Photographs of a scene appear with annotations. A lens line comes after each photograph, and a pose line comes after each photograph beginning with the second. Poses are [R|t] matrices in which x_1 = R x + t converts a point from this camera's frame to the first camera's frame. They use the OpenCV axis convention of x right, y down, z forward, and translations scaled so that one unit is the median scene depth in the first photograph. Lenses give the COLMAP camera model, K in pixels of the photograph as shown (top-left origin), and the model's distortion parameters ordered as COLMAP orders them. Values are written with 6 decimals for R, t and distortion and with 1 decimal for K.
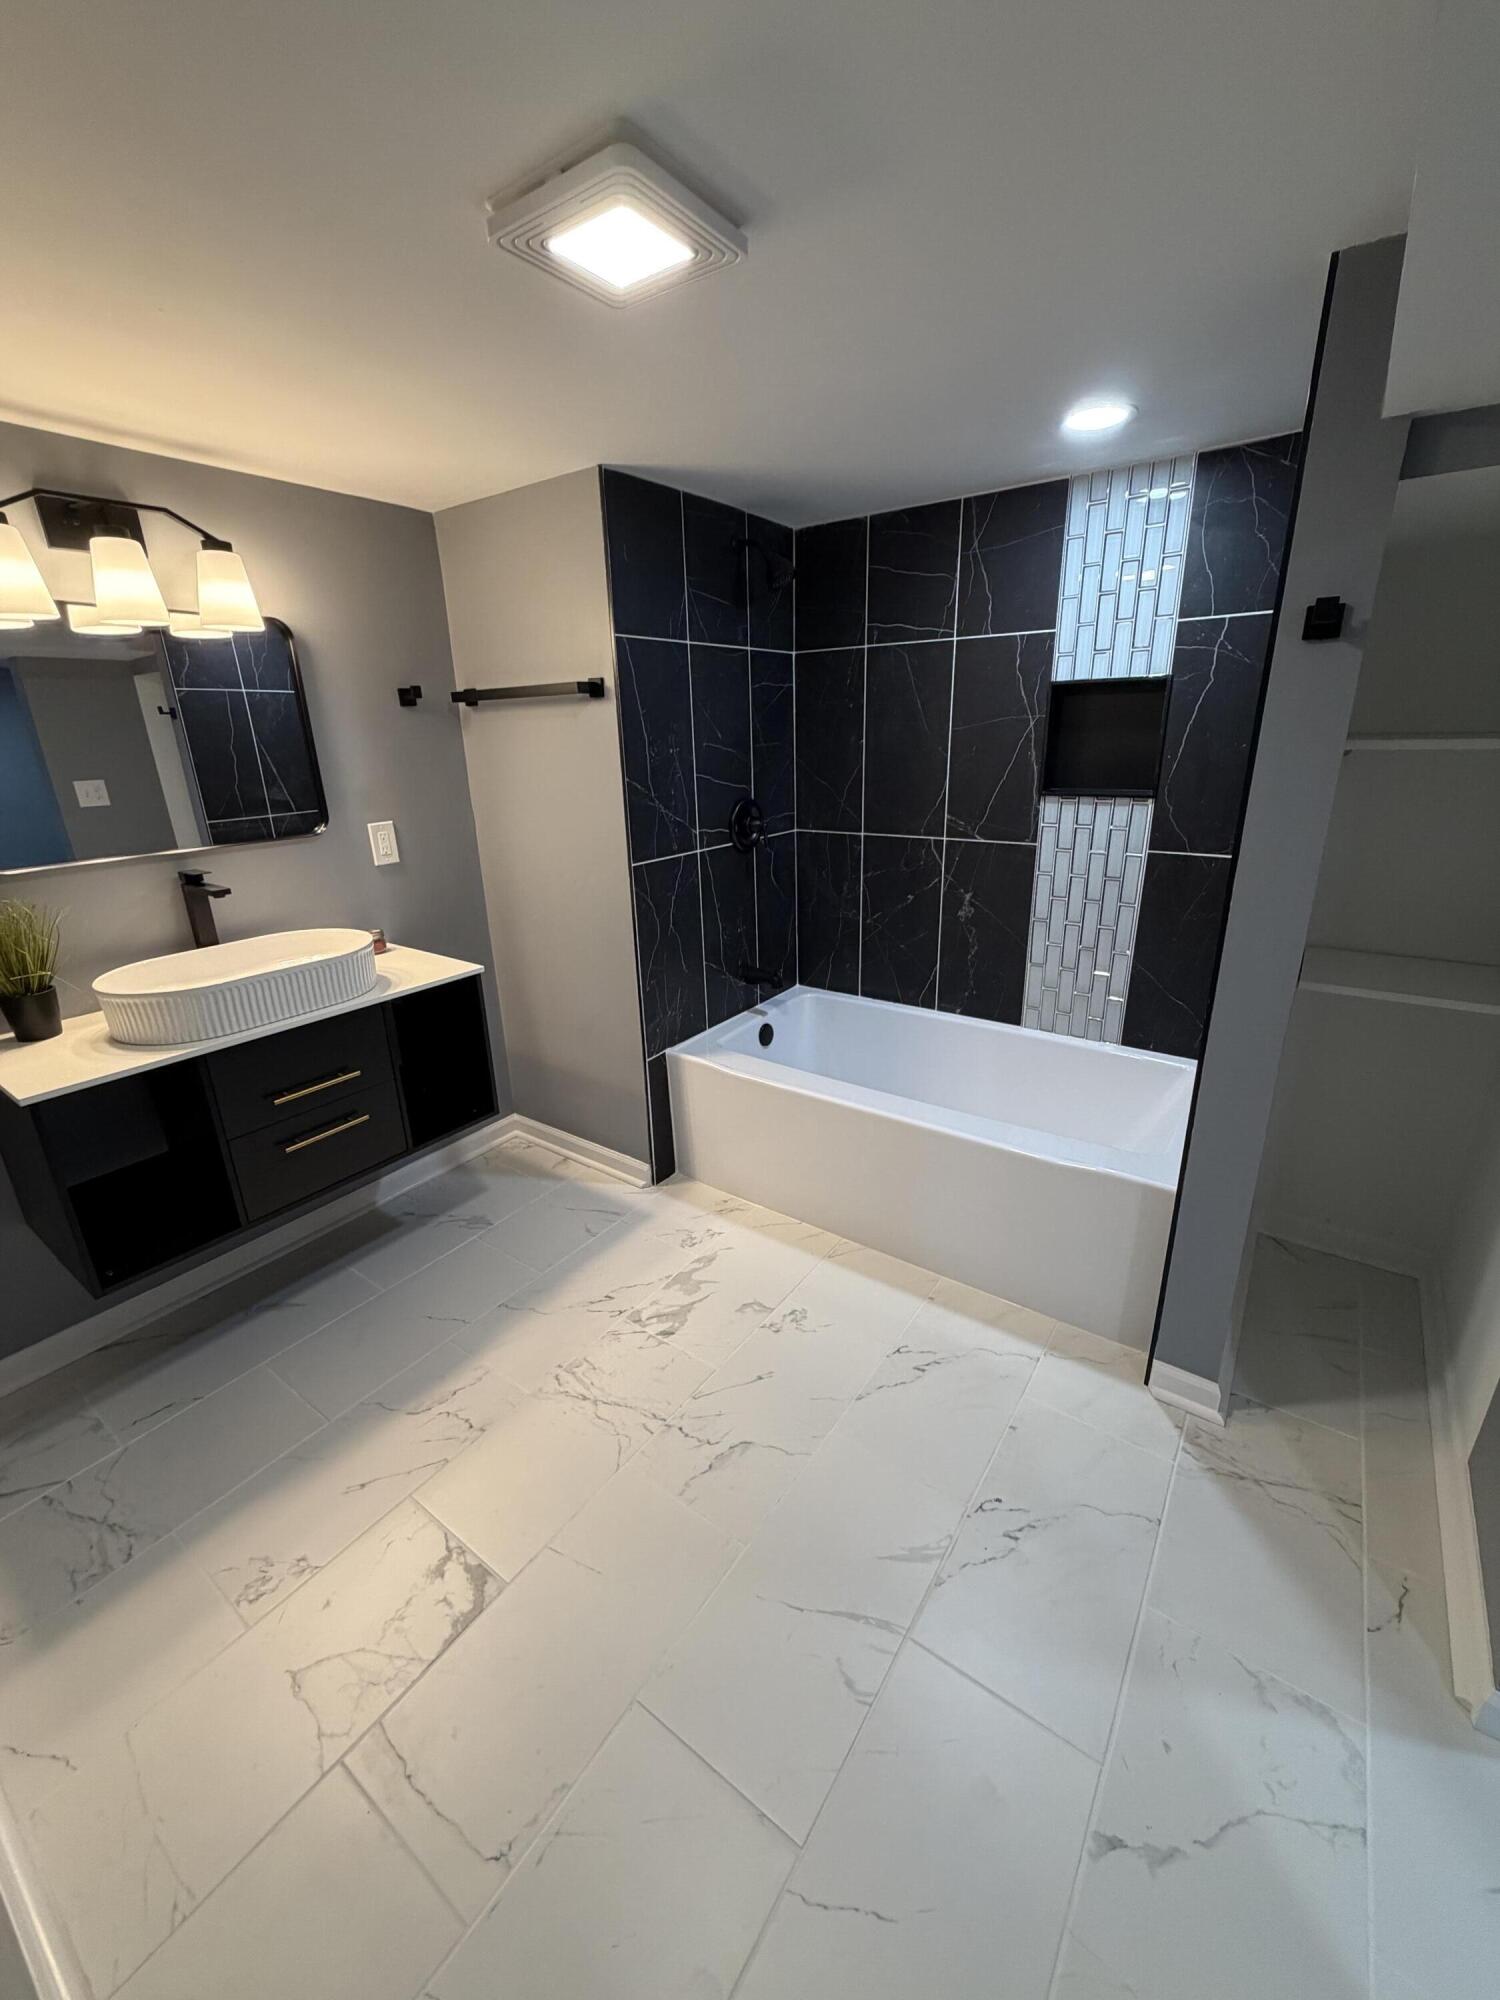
lens RADIAL K [[796.3, 0, 755.0], [0, 796.3, 1000.7], [0, 0, 1]] dist [-0.002866, 0.000537]
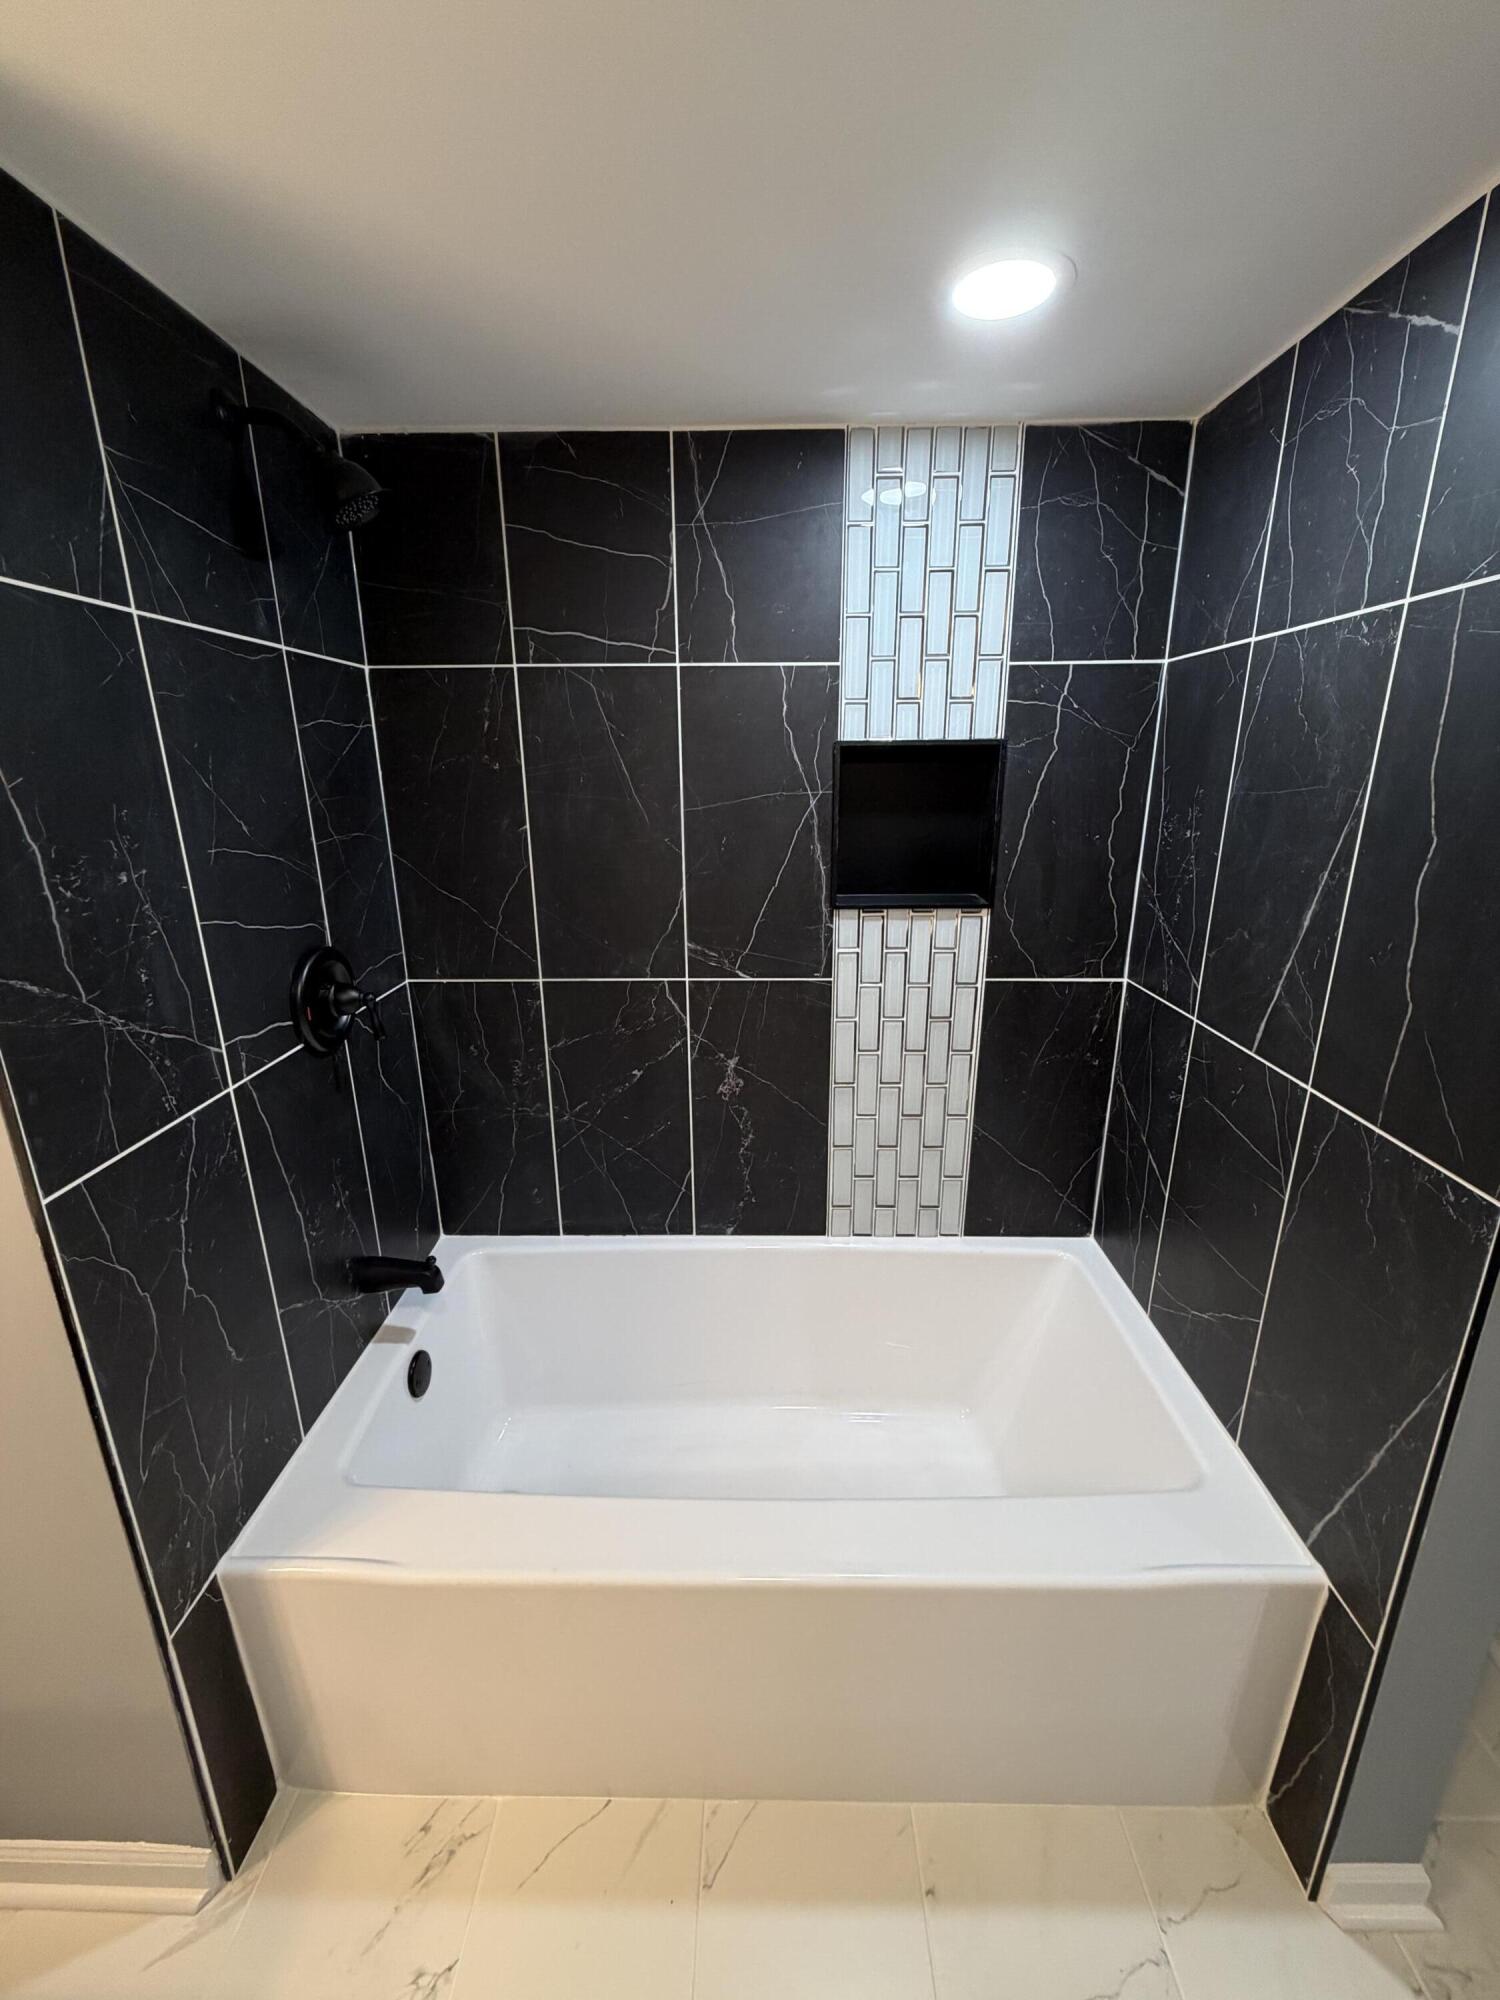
lens RADIAL K [[796.3, 0, 748.2], [0, 796.3, 993.9], [0, 0, 1]] dist [-0.002866, 0.000537]
pose [[0.825856, -0.137945, 0.546748, -0.068872], [0.168045, 0.985766, -0.005121, -0.191090], [-0.538259, 0.096108, 0.837281, 0.477178]]
